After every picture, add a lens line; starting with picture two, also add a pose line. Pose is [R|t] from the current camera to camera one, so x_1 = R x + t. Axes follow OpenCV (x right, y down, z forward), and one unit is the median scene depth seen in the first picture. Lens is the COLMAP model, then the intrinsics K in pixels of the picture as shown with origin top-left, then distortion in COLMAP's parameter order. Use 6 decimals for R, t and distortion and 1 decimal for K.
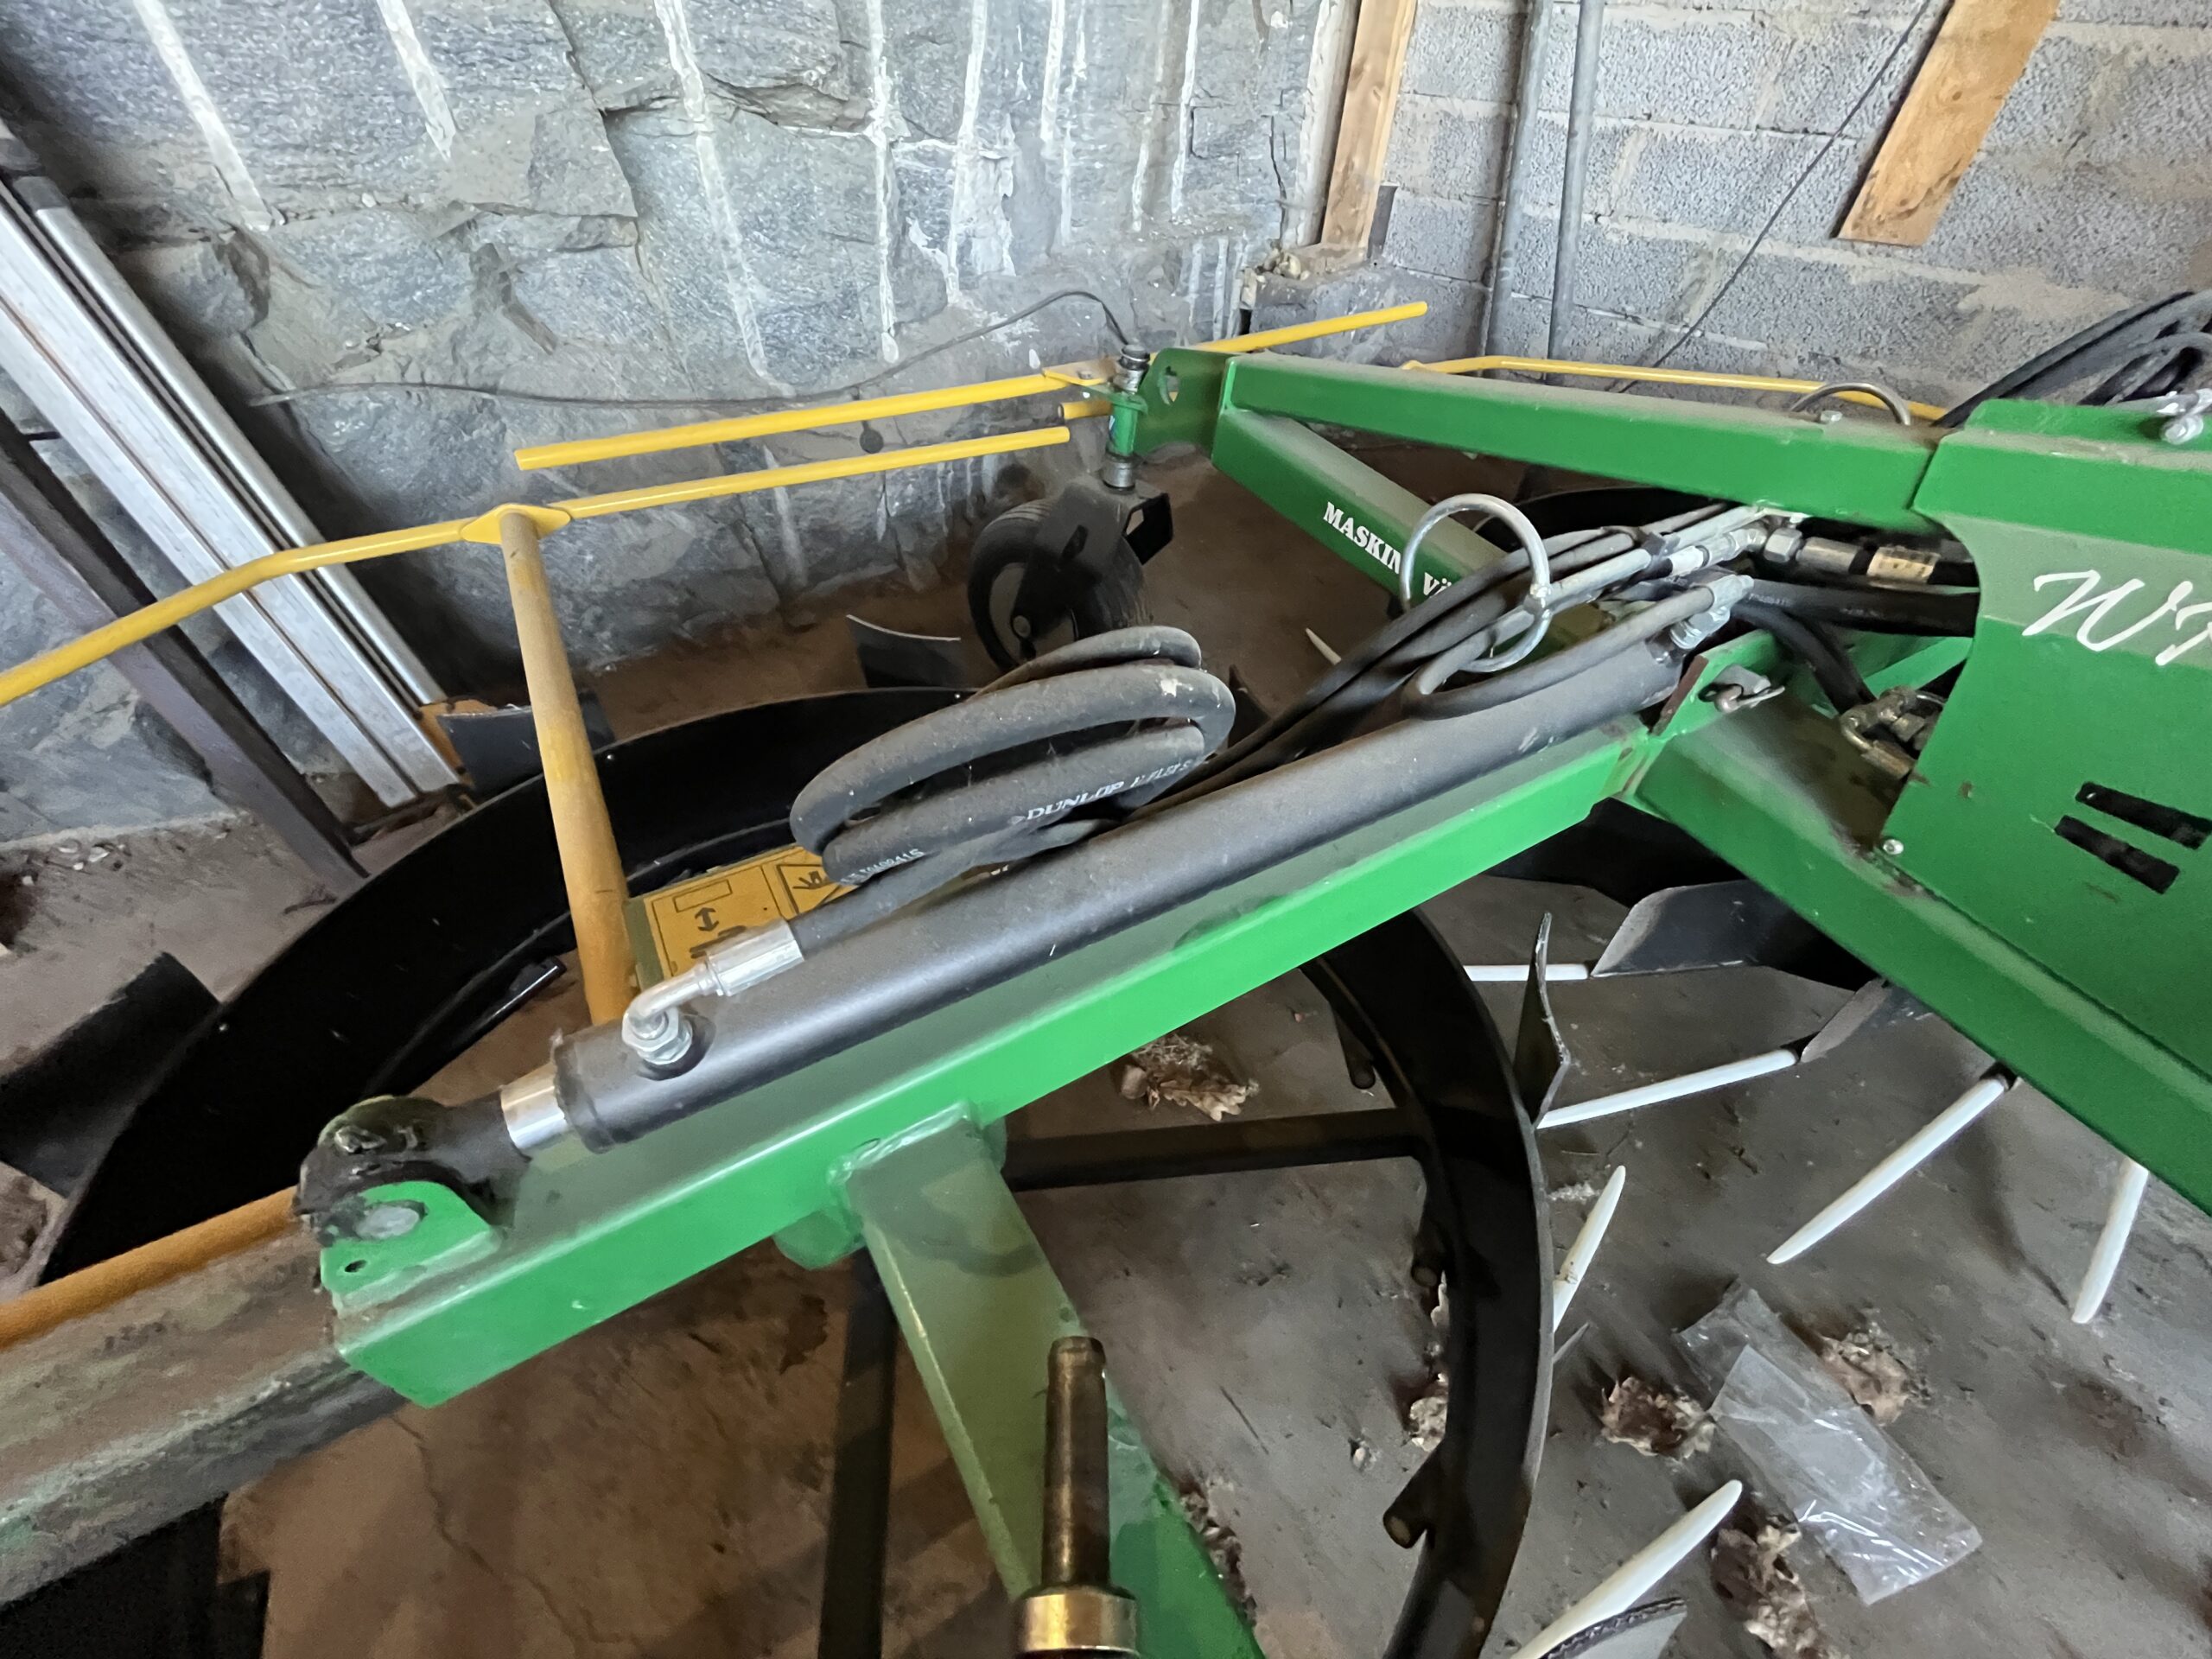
lens RADIAL K [[897.4, 0, 1092.5], [0, 897.4, 836.9], [0, 0, 1]] dist [-0.003906, 0.000161]
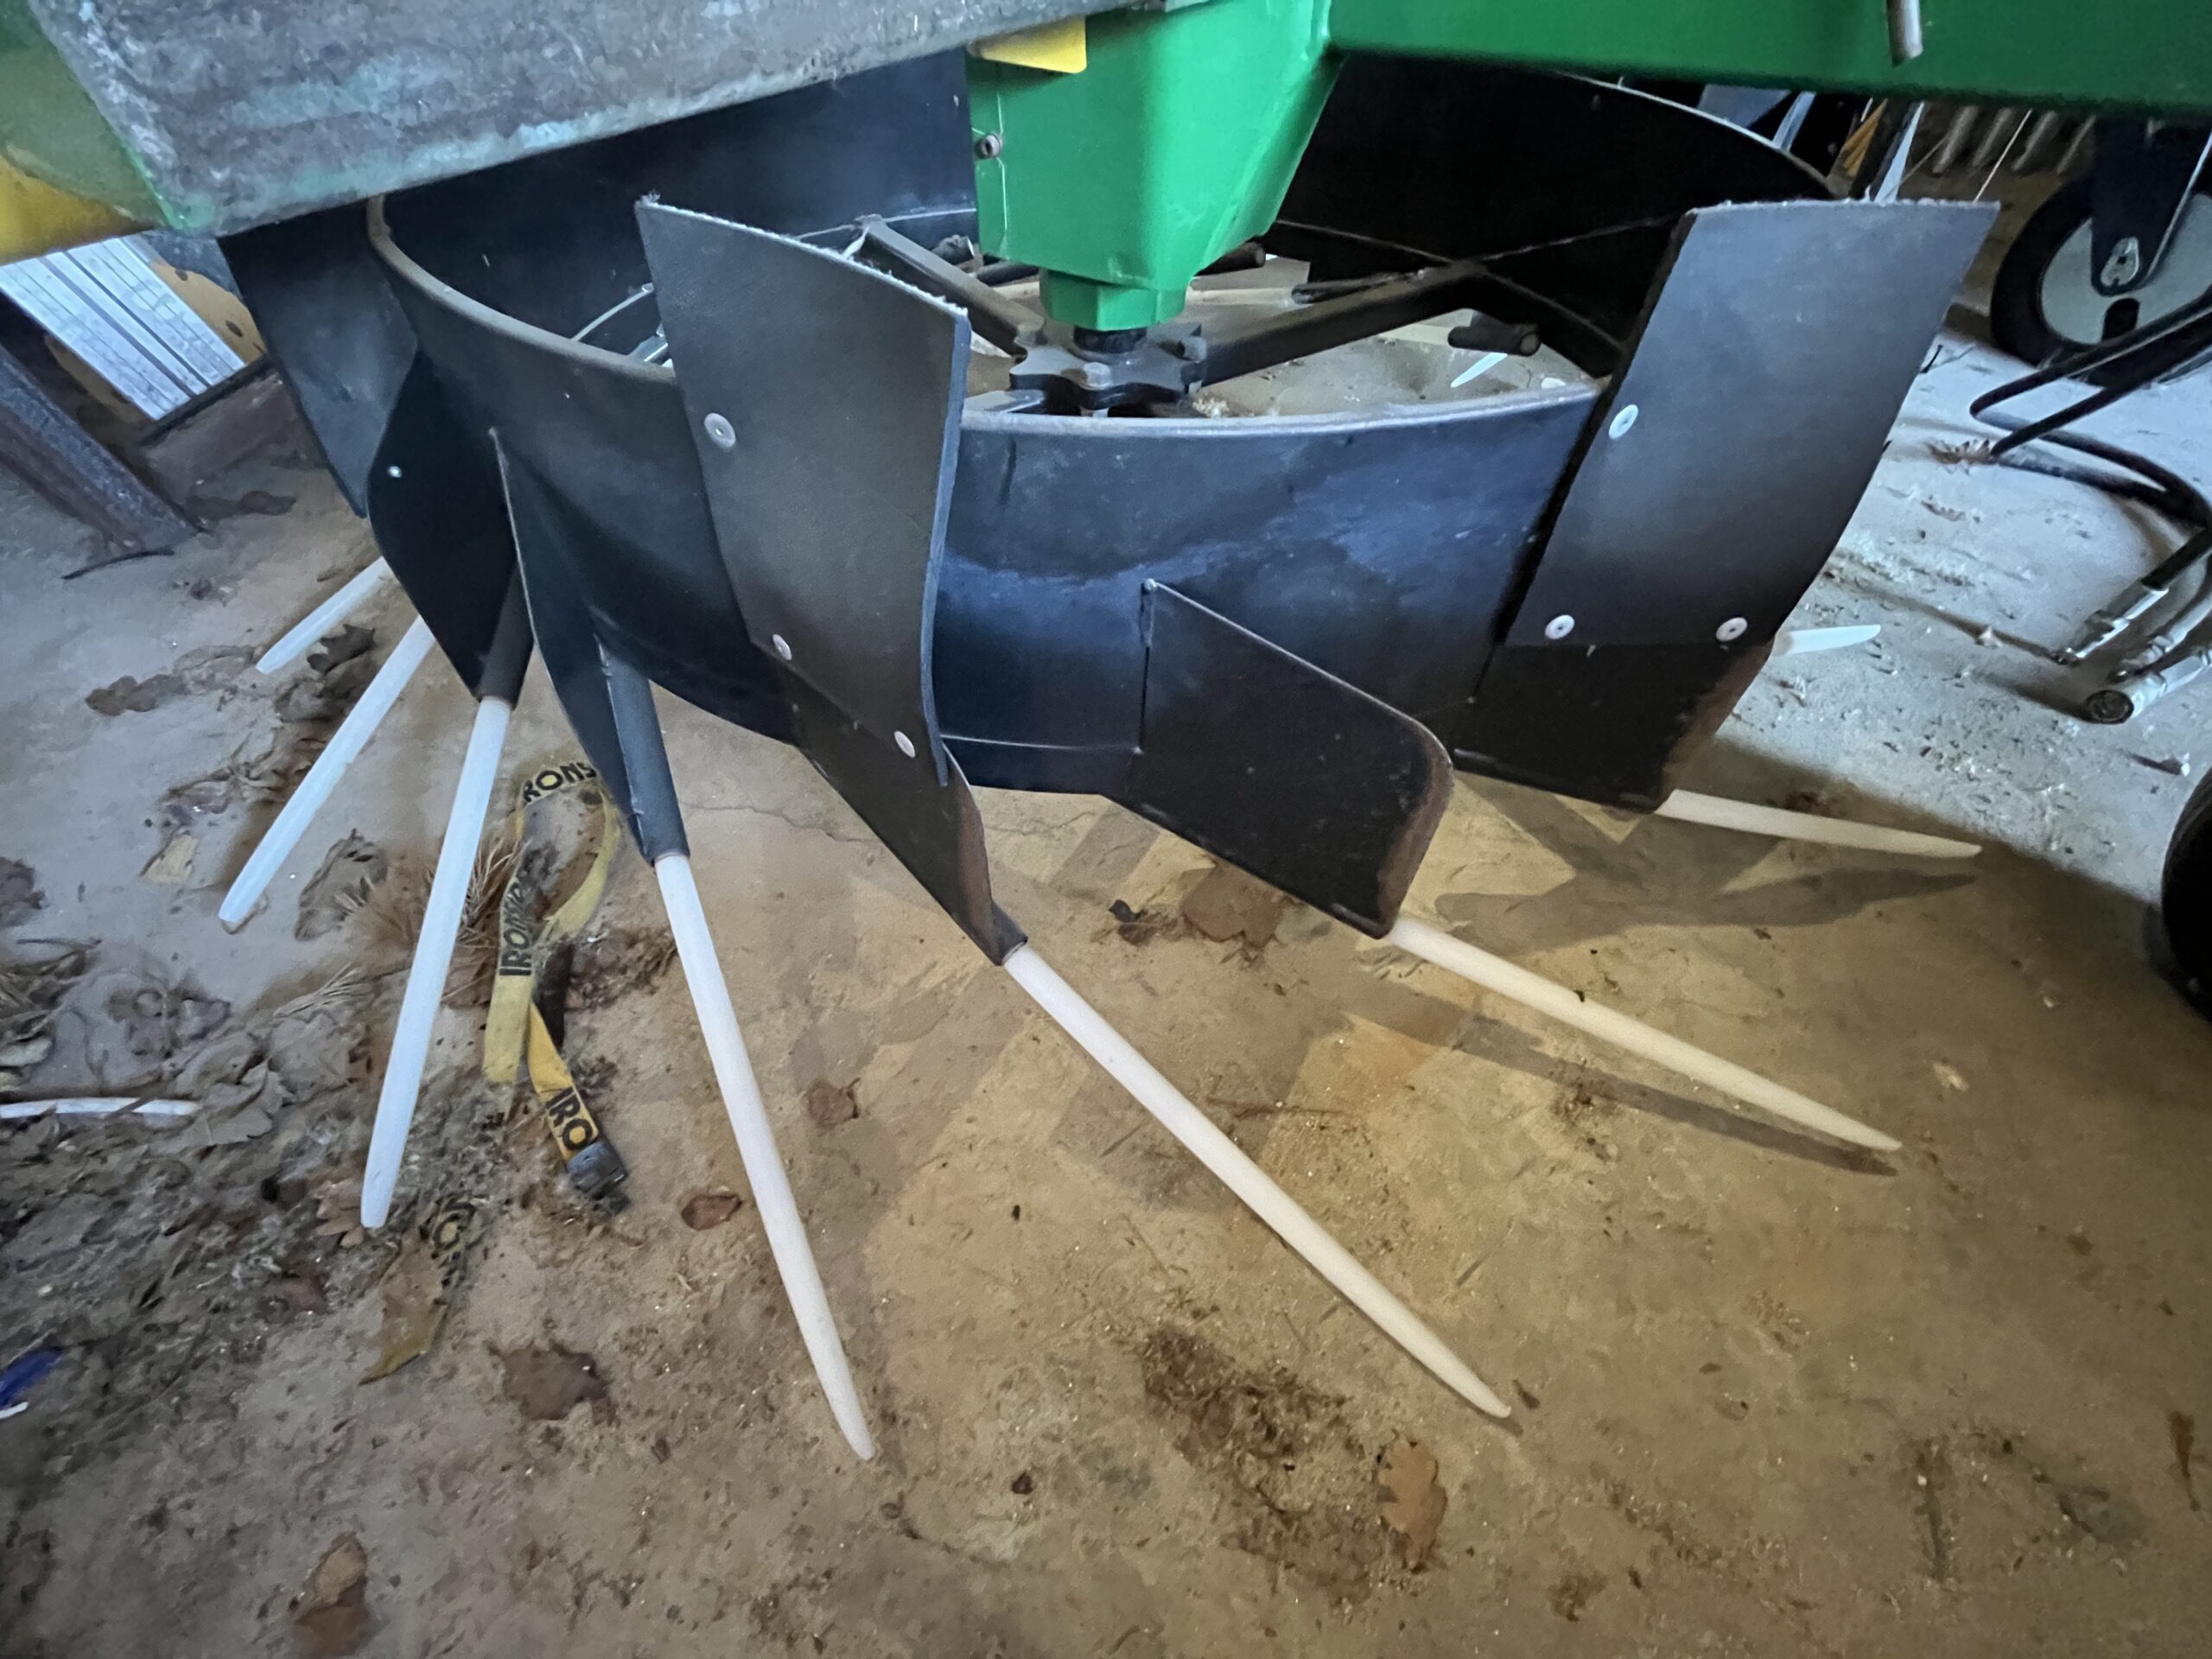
lens RADIAL K [[897.4, 0, 1097.1], [0, 897.4, 837.9], [0, 0, 1]] dist [-0.003906, 0.000161]
pose [[0.871964, -0.370106, 0.320468, -0.398681], [0.330313, 0.927904, 0.172879, 0.350357], [-0.361347, -0.044890, 0.931350, 0.013437]]
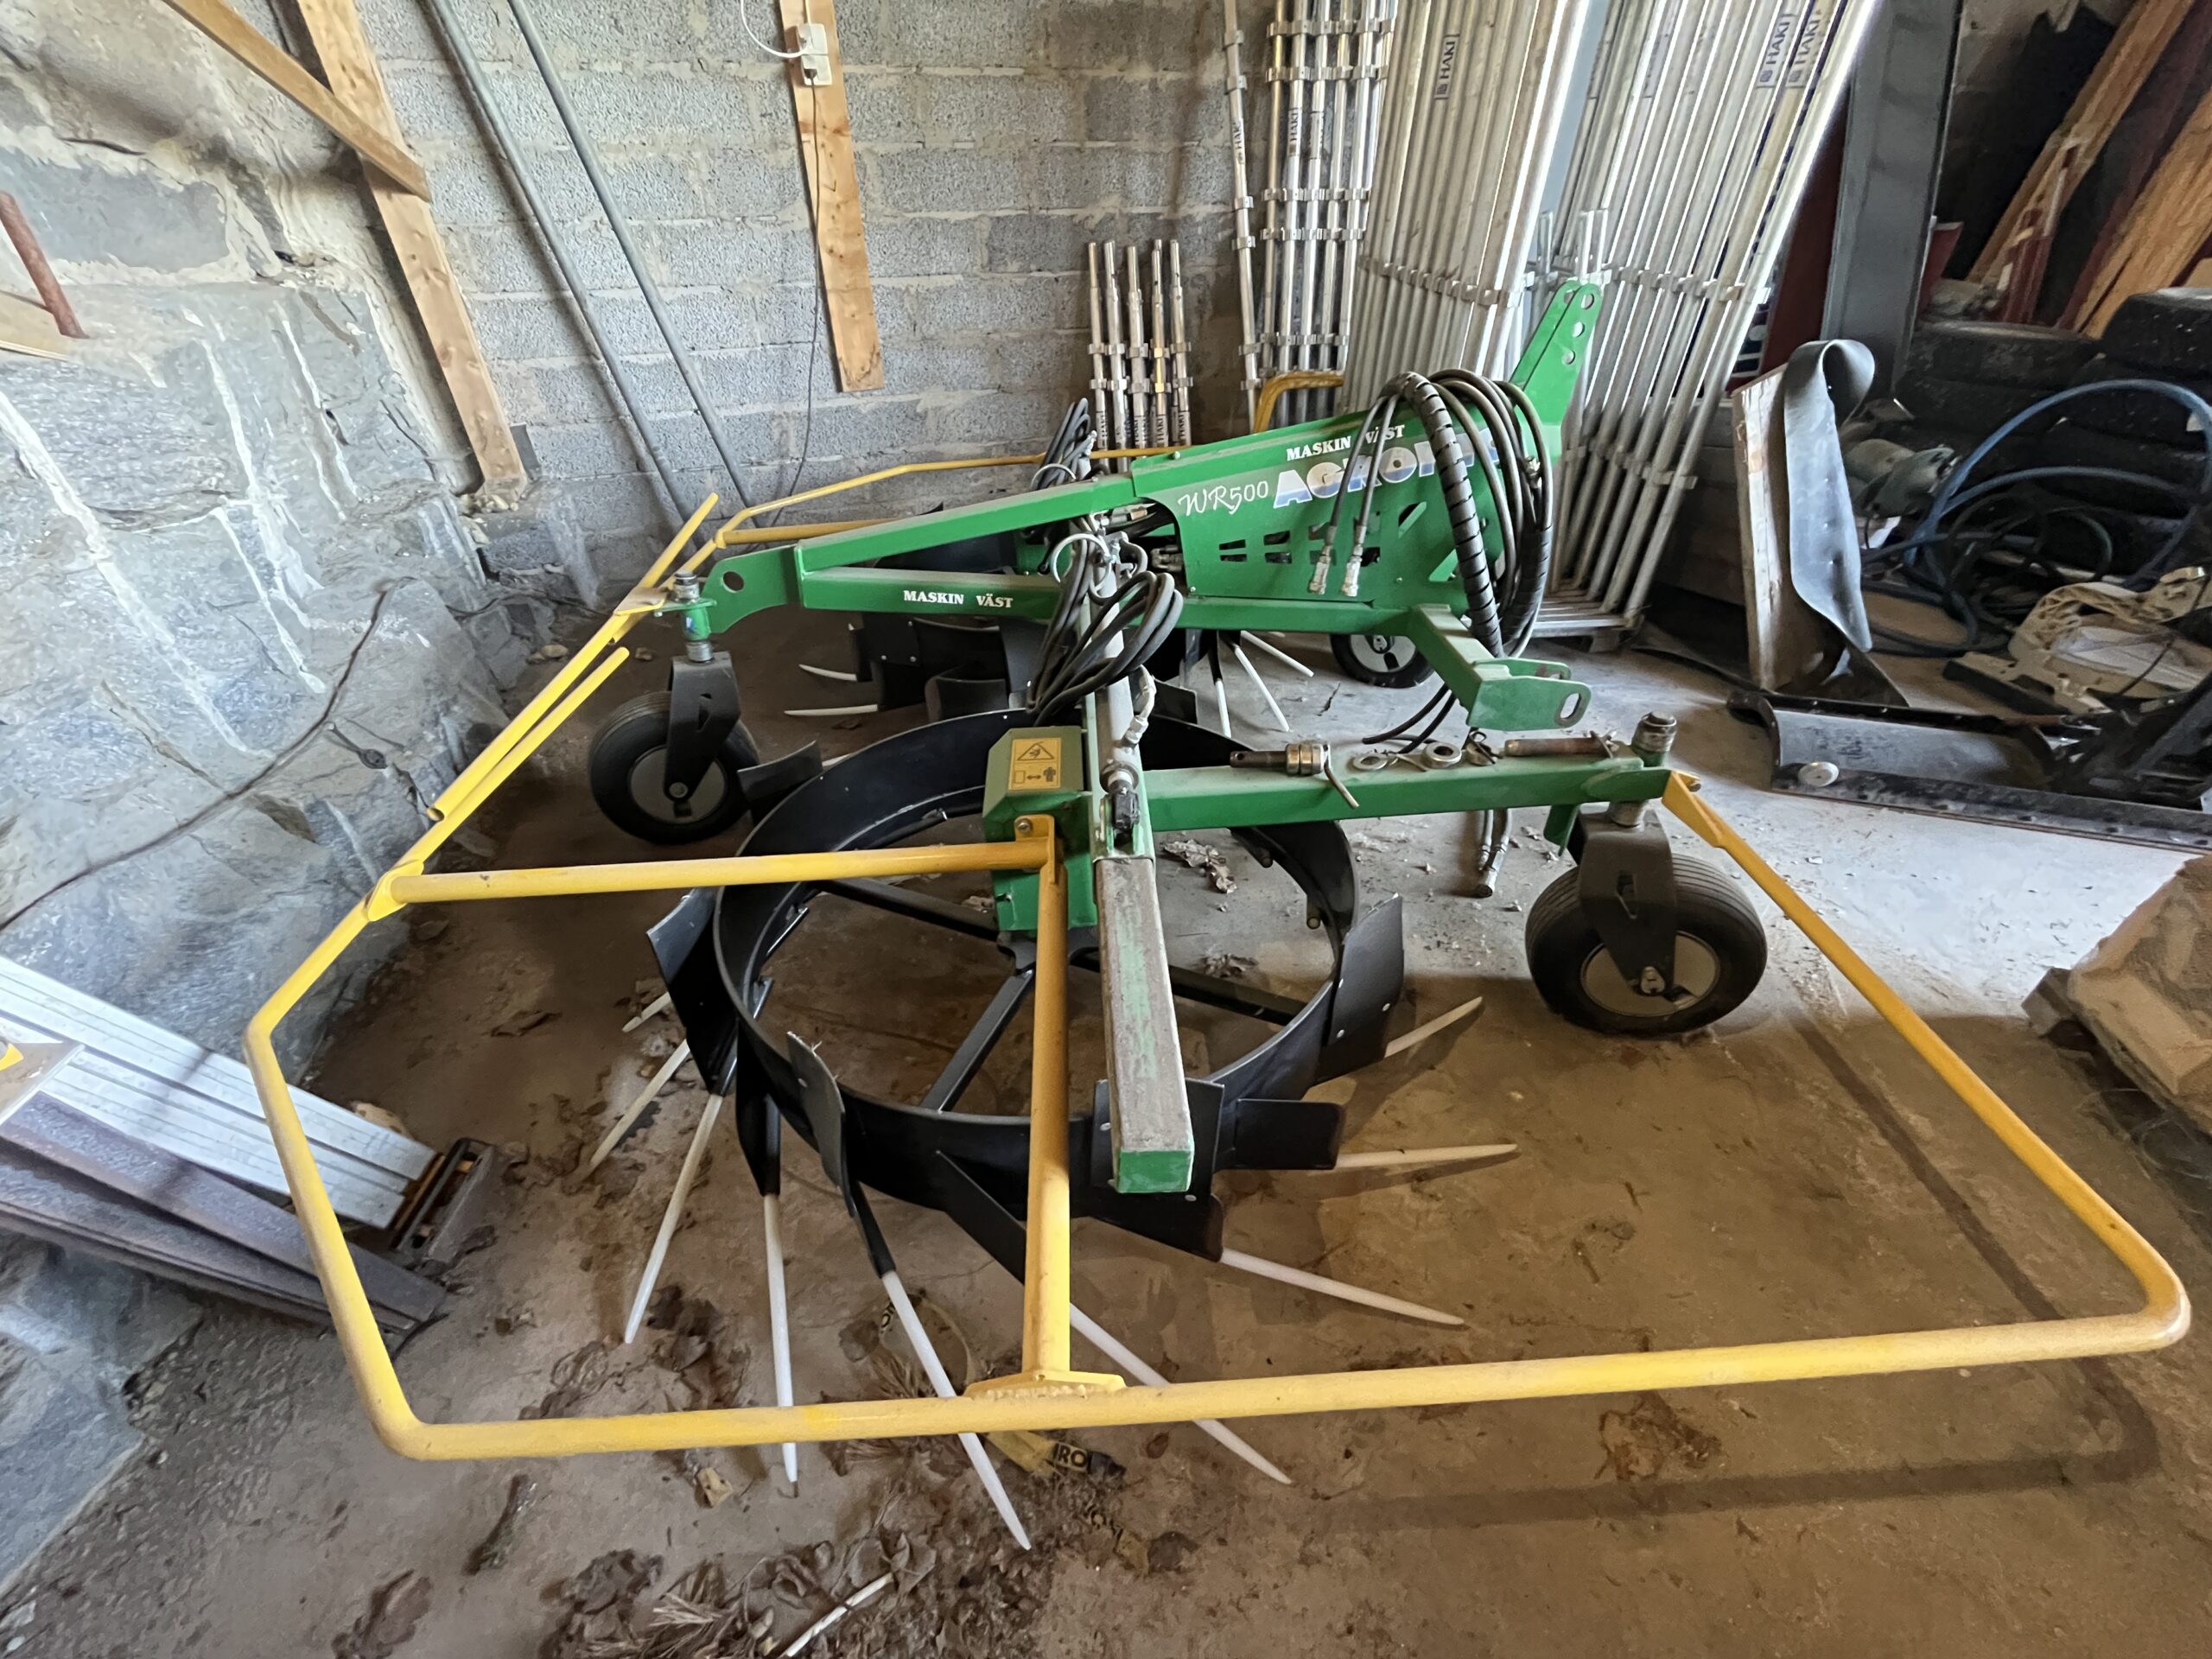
lens RADIAL K [[897.4, 0, 1091.8], [0, 897.4, 837.9], [0, 0, 1]] dist [-0.003906, 0.000161]
pose [[0.474717, -0.551206, 0.686161, -0.722508], [0.623360, 0.760934, 0.180004, -0.042960], [-0.621342, 0.342274, 0.704828, -0.260839]]
